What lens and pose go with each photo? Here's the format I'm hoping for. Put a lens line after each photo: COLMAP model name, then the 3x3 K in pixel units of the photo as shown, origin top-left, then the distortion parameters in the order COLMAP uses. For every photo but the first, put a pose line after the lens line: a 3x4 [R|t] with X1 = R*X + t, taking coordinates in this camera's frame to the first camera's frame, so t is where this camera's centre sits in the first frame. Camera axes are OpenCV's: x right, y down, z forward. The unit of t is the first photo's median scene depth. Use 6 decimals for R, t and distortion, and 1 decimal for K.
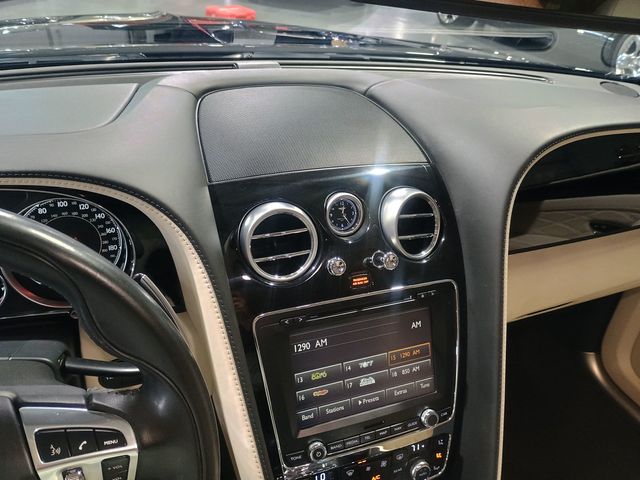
lens RADIAL K [[552.7, 0, 322.6], [0, 552.7, 244.0], [0, 0, 1]] dist [0.052580, -0.064697]
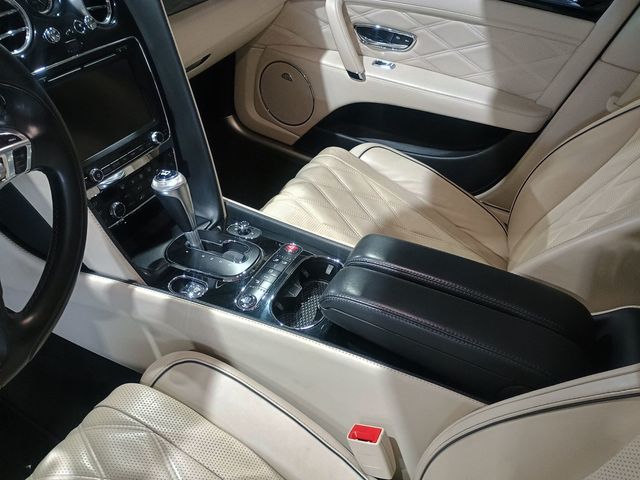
lens RADIAL K [[552.7, 0, 308.6], [0, 552.7, 235.9], [0, 0, 1]] dist [0.052580, -0.064697]
pose [[0.752716, -0.408766, 0.516070, -0.361630], [0.291974, 0.909855, 0.294814, 0.238349], [-0.590059, -0.071232, 0.804212, -0.406904]]
